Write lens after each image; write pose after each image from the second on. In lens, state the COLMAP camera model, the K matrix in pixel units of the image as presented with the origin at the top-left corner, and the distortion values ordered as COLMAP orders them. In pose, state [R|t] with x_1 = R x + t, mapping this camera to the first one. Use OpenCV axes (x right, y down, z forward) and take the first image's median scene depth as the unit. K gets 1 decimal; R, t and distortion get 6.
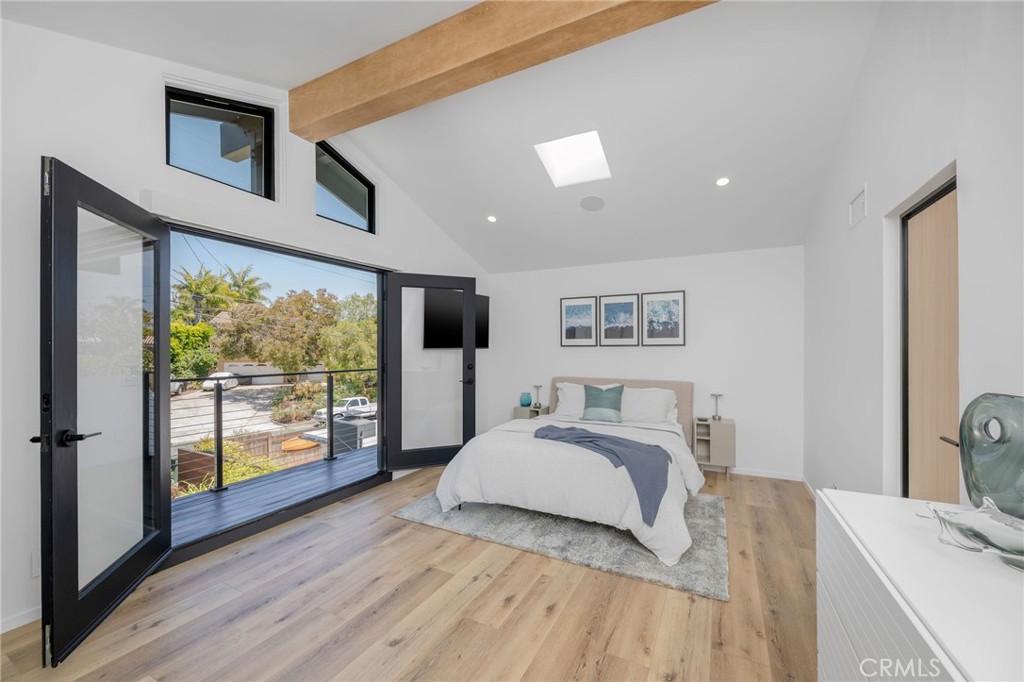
lens RADIAL K [[404.2, 0, 518.3], [0, 404.2, 347.4], [0, 0, 1]] dist [0.002549, 0.000054]
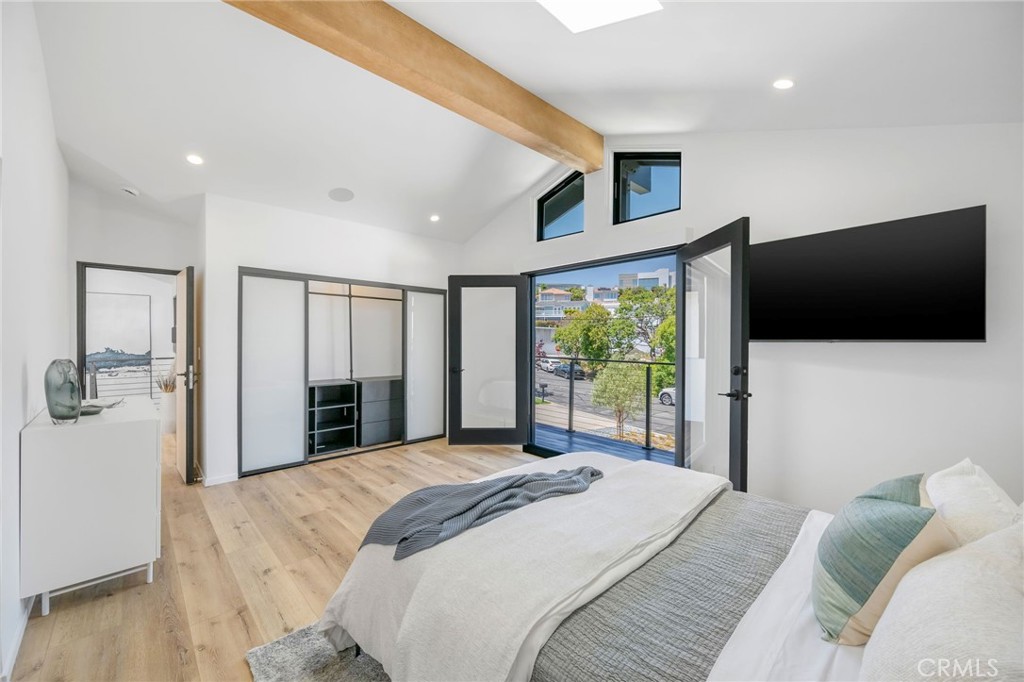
lens RADIAL K [[404.2, 0, 510.8], [0, 404.2, 341.9], [0, 0, 1]] dist [0.002549, 0.000054]
pose [[-0.342723, 0.001602, -0.939435, 0.955773], [-0.002941, 0.999992, 0.002778, 0.008153], [0.939432, 0.003715, -0.342715, 1.546954]]
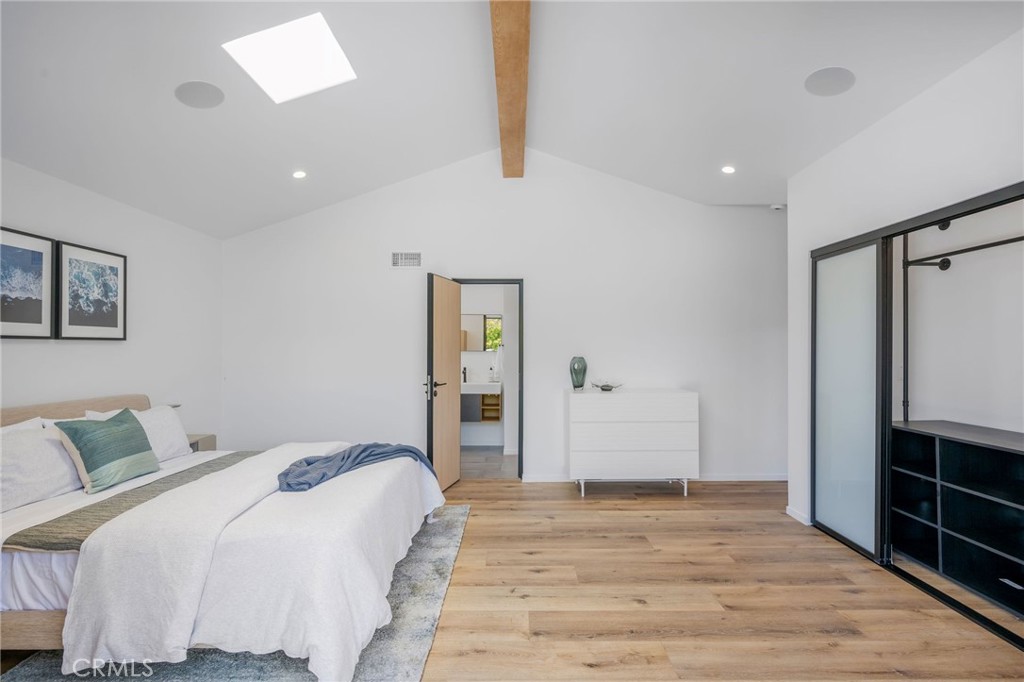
lens RADIAL K [[432.1, 0, 513.2], [0, 432.1, 345.2], [0, 0, 1]] dist [0.001206, -0.000499]
pose [[-0.442366, 0.005884, 0.896815, -0.930309], [-0.001451, 0.999972, -0.007277, 0.015597], [-0.896833, -0.004520, -0.442346, 1.399320]]
